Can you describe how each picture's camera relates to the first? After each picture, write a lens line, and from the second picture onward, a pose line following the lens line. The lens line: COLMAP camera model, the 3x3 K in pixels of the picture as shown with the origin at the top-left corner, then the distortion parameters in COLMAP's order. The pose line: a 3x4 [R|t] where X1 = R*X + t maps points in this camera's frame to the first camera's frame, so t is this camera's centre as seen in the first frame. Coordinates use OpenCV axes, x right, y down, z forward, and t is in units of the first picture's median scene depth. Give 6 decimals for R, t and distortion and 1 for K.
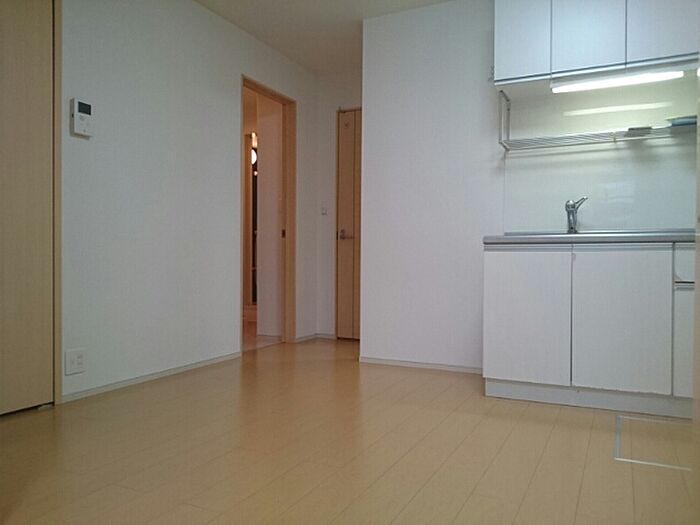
lens RADIAL K [[543.9, 0, 349.9], [0, 543.9, 263.2], [0, 0, 1]] dist [0.000998, -0.023089]
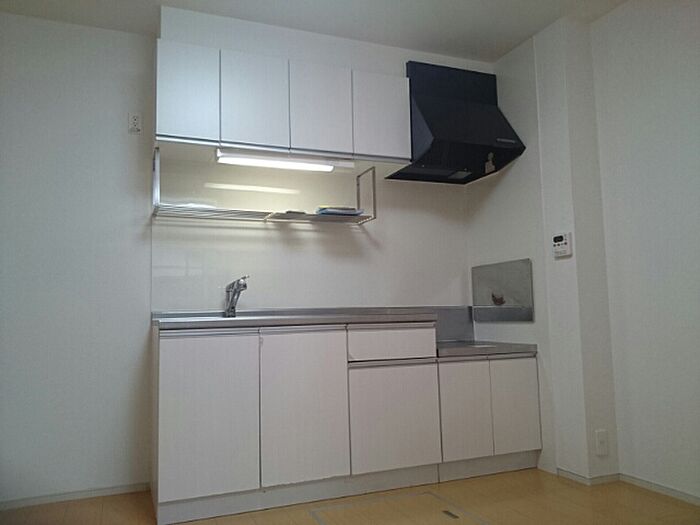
lens RADIAL K [[543.9, 0, 349.7], [0, 543.9, 262.1], [0, 0, 1]] dist [0.000998, -0.023089]
pose [[0.652531, 0.059413, 0.755429, -0.169577], [0.035252, 0.993462, -0.108584, -0.035192], [-0.756942, 0.097485, 0.646170, 0.246993]]
